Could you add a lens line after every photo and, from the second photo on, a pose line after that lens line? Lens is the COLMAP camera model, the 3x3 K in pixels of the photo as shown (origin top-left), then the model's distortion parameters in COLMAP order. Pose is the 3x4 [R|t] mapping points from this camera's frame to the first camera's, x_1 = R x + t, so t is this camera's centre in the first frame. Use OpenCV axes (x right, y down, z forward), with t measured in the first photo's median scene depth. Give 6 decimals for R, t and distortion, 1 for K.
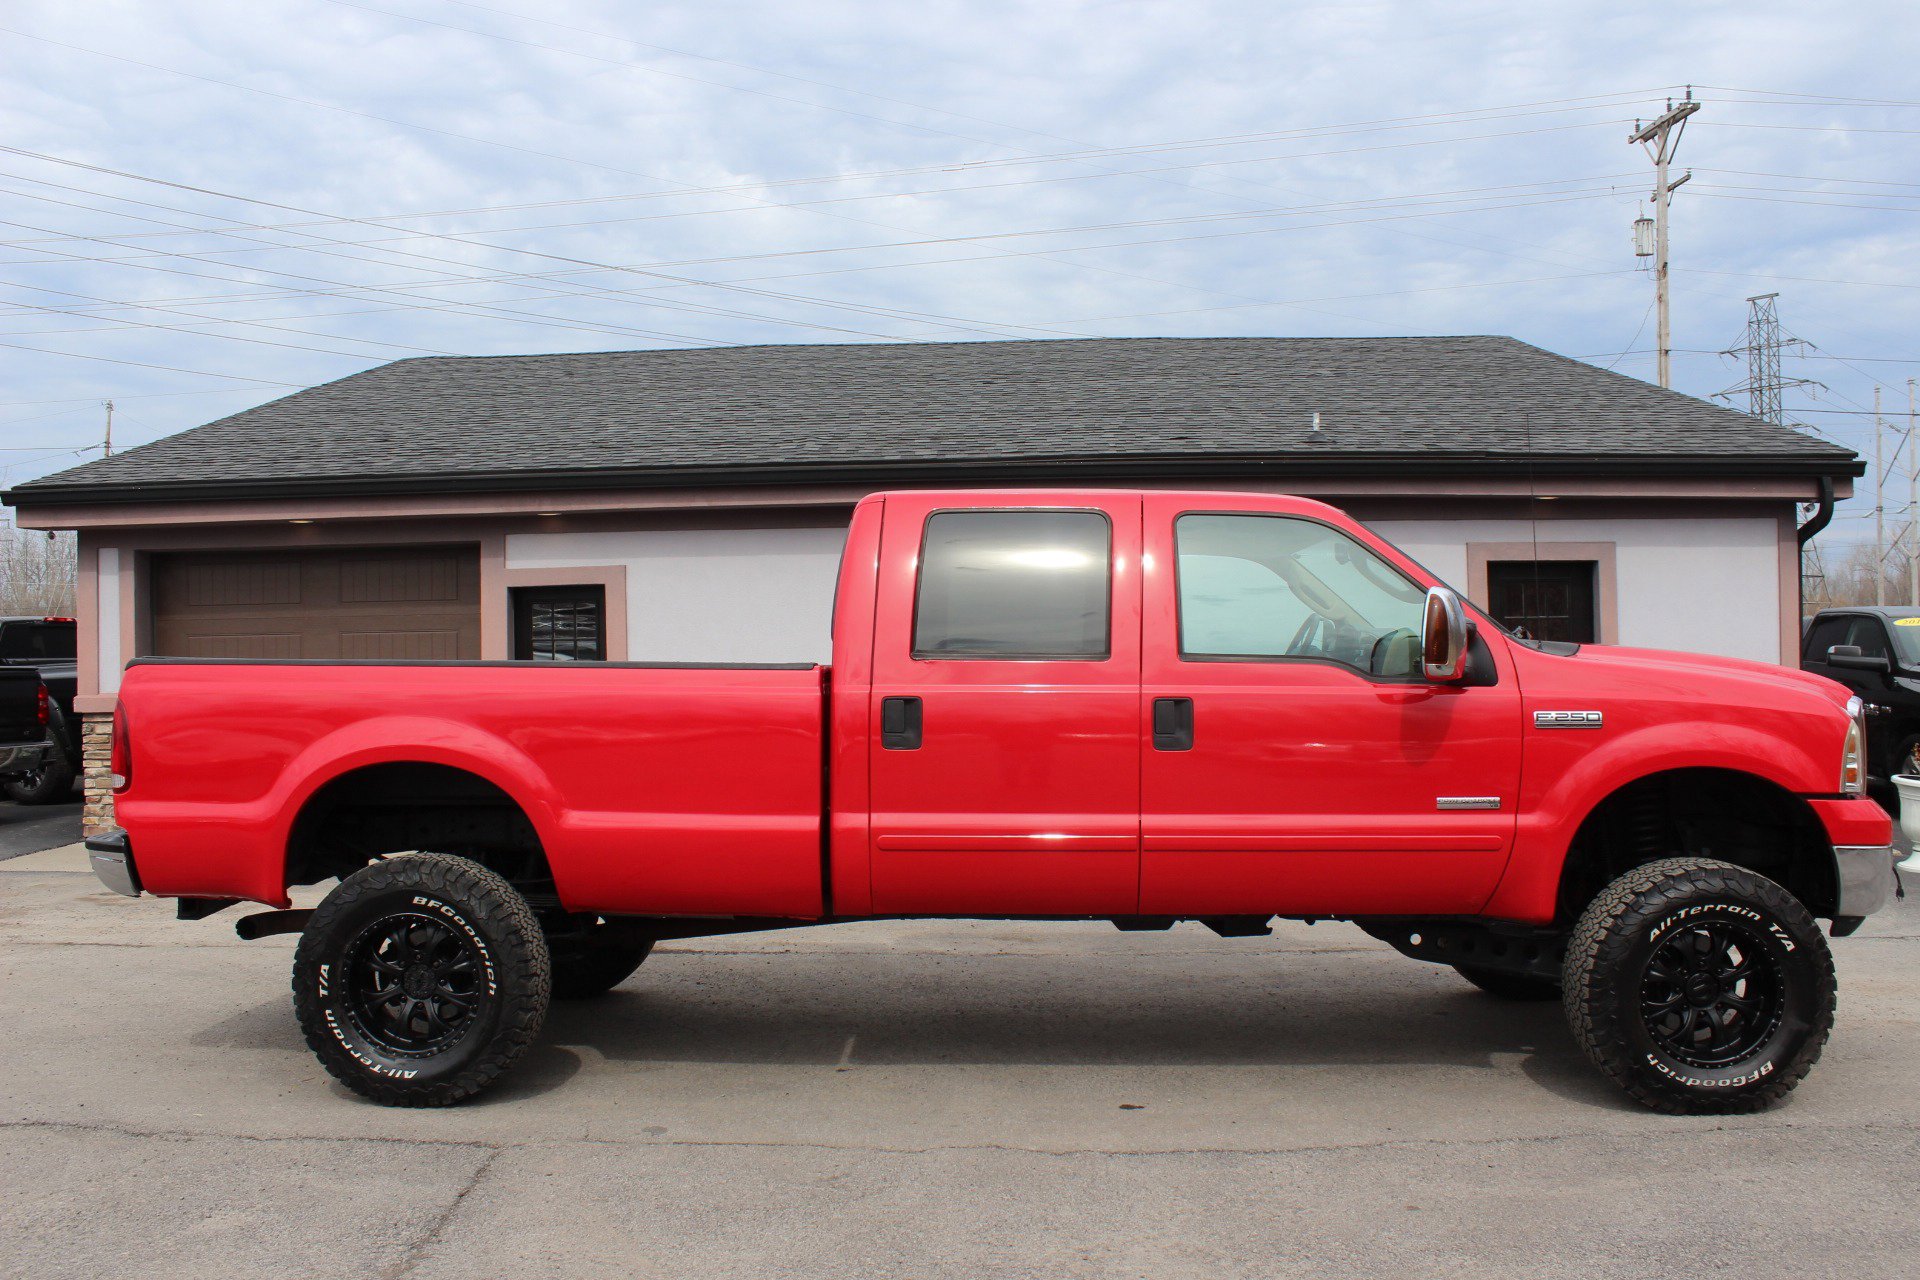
lens RADIAL K [[1608.1, 0, 960.0], [0, 1608.1, 640.0], [0, 0, 1]] dist [-0.165670, 0.151311]
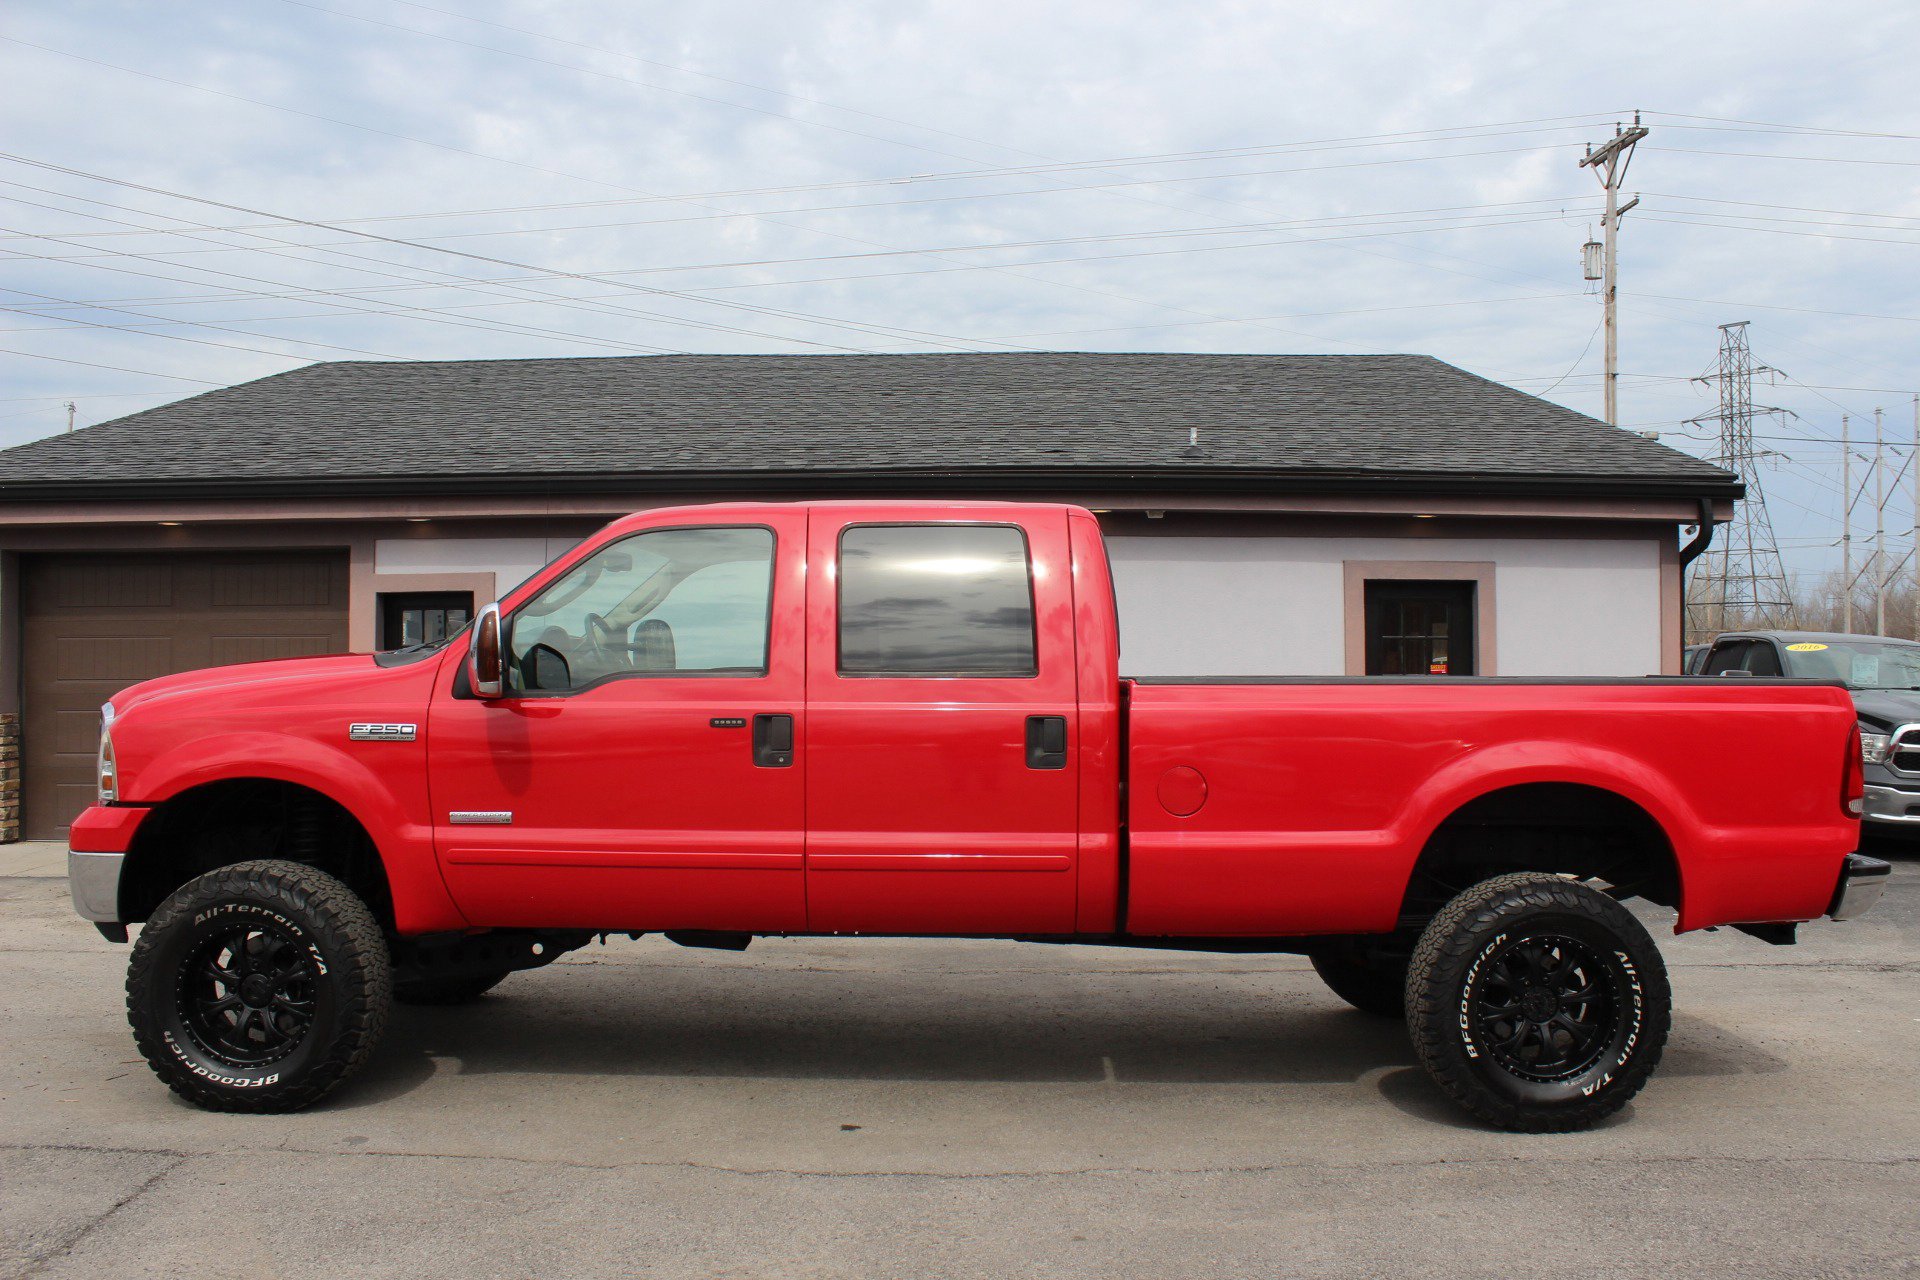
lens RADIAL K [[1615.1, 0, 960.0], [0, 1615.1, 640.0], [0, 0, 1]] dist [-0.166476, 0.154730]
pose [[0.999794, 0.013614, 0.015082, 0.064063], [-0.013454, 0.999853, -0.010624, 0.001732], [-0.015224, 0.010419, 0.999830, 0.006547]]
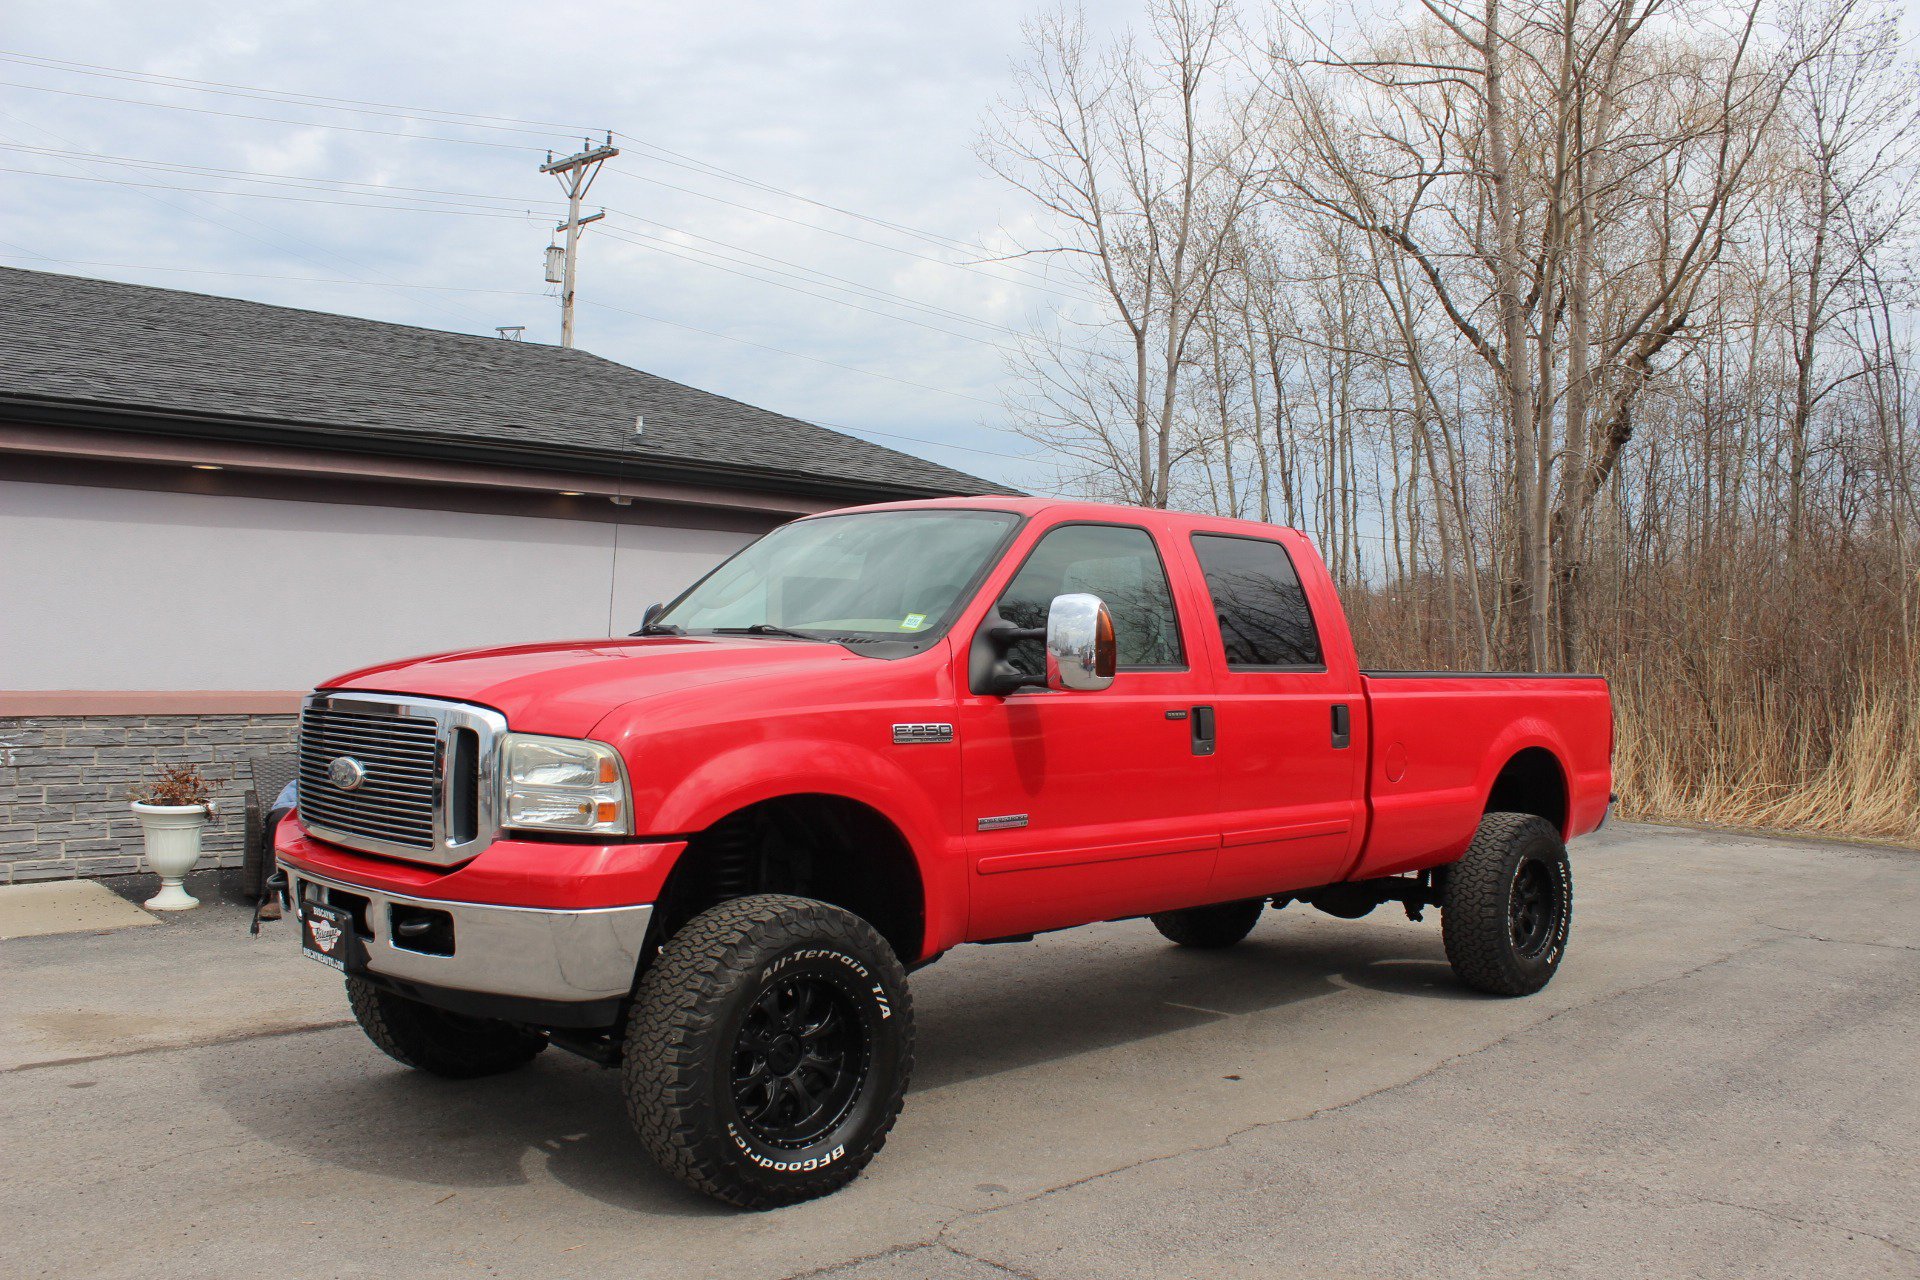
lens RADIAL K [[1621.9, 0, 954.2], [0, 1621.9, 645.9], [0, 0, 1]] dist [-0.169119, 0.162519]
pose [[0.713675, 0.024376, 0.700053, -0.321021], [-0.022627, 0.999675, -0.011742, 0.007540], [-0.700112, -0.007460, 0.713994, 0.147704]]
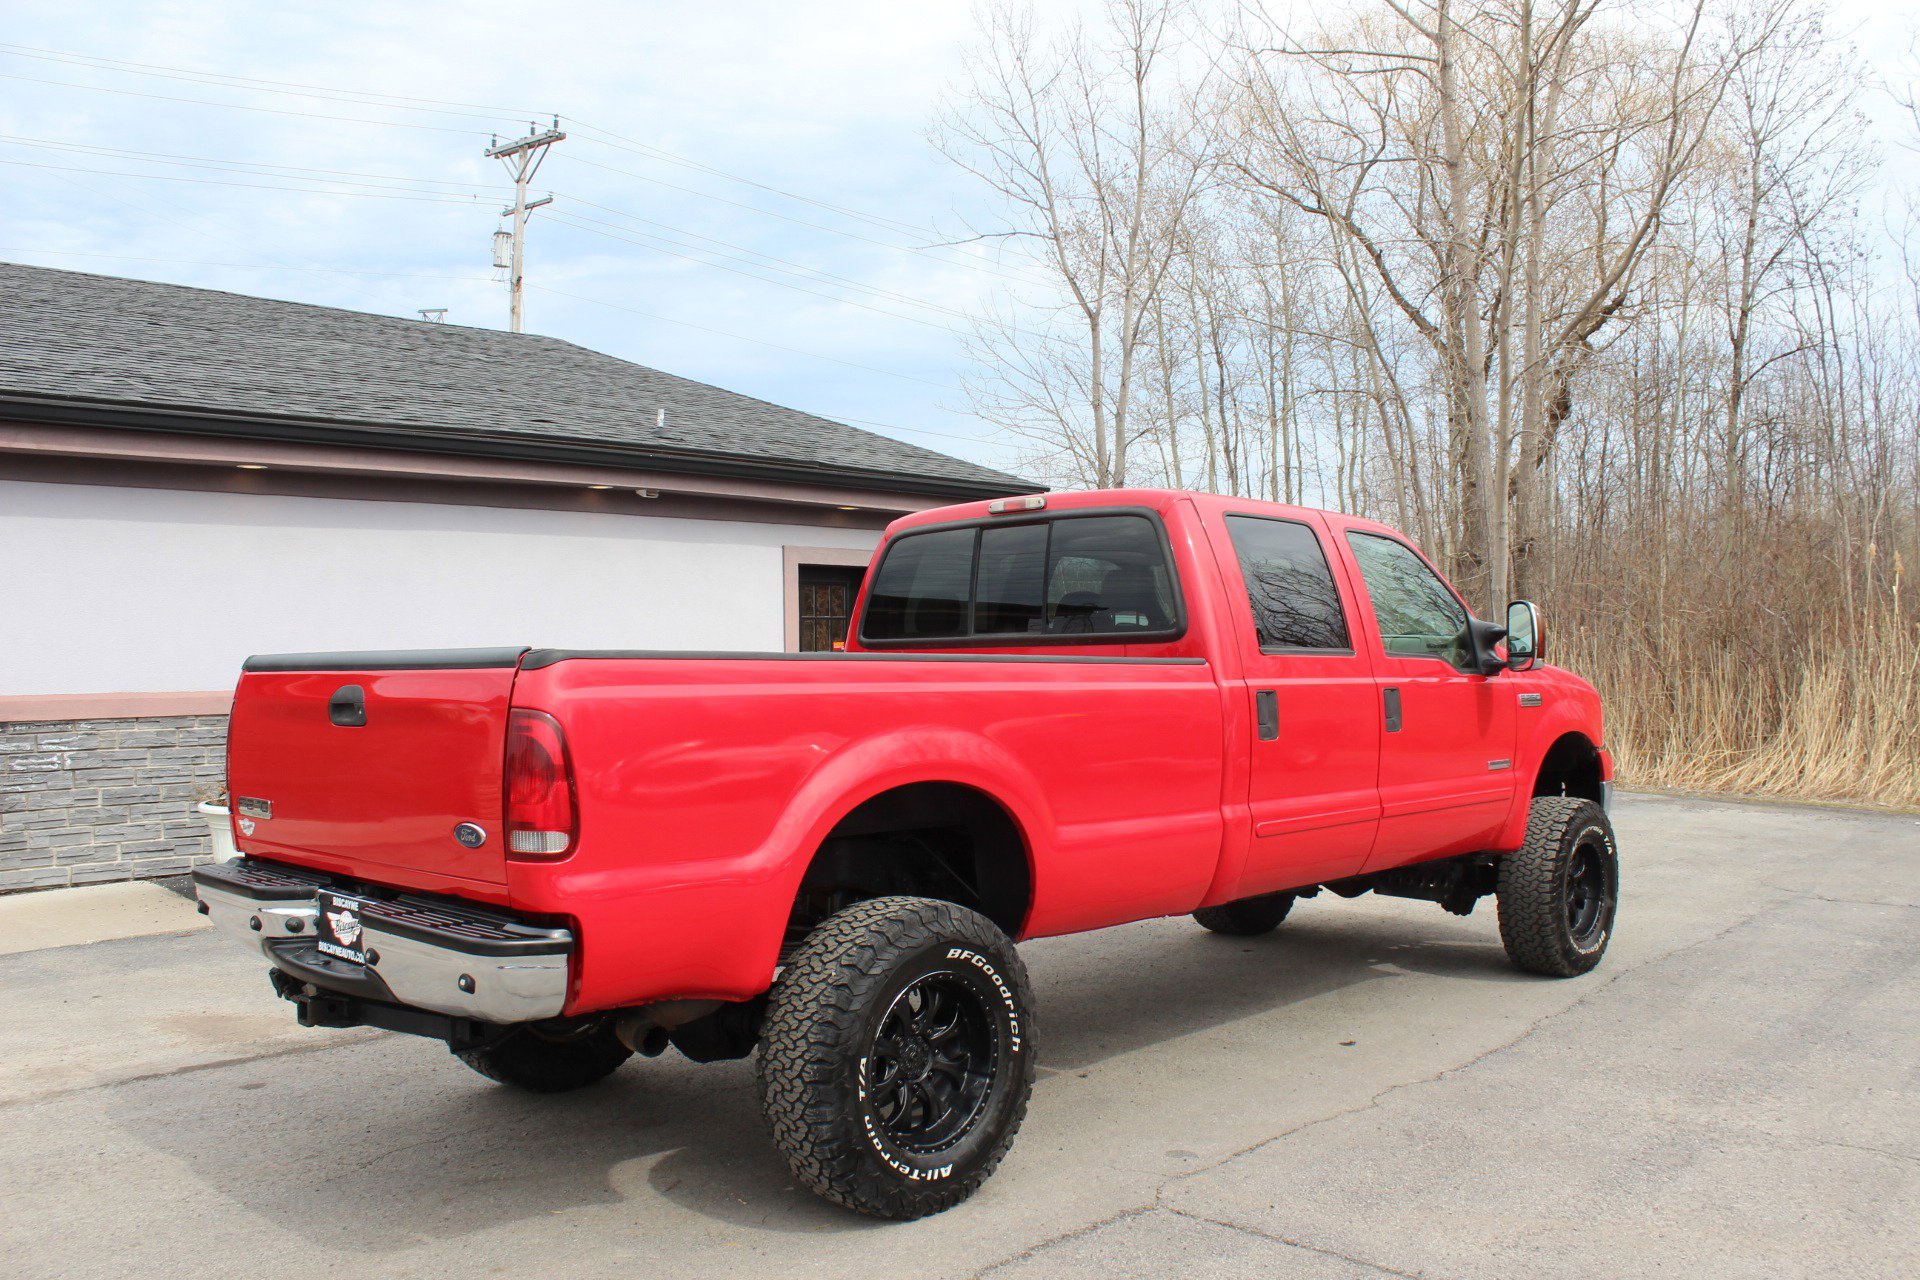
lens RADIAL K [[1615.1, 0, 960.0], [0, 1615.1, 640.0], [0, 0, 1]] dist [-0.166476, 0.154730]
pose [[0.677220, 0.006536, 0.735752, -0.375312], [-0.007641, 0.999969, -0.001850, 0.003044], [-0.735741, -0.004369, 0.677249, 0.177327]]
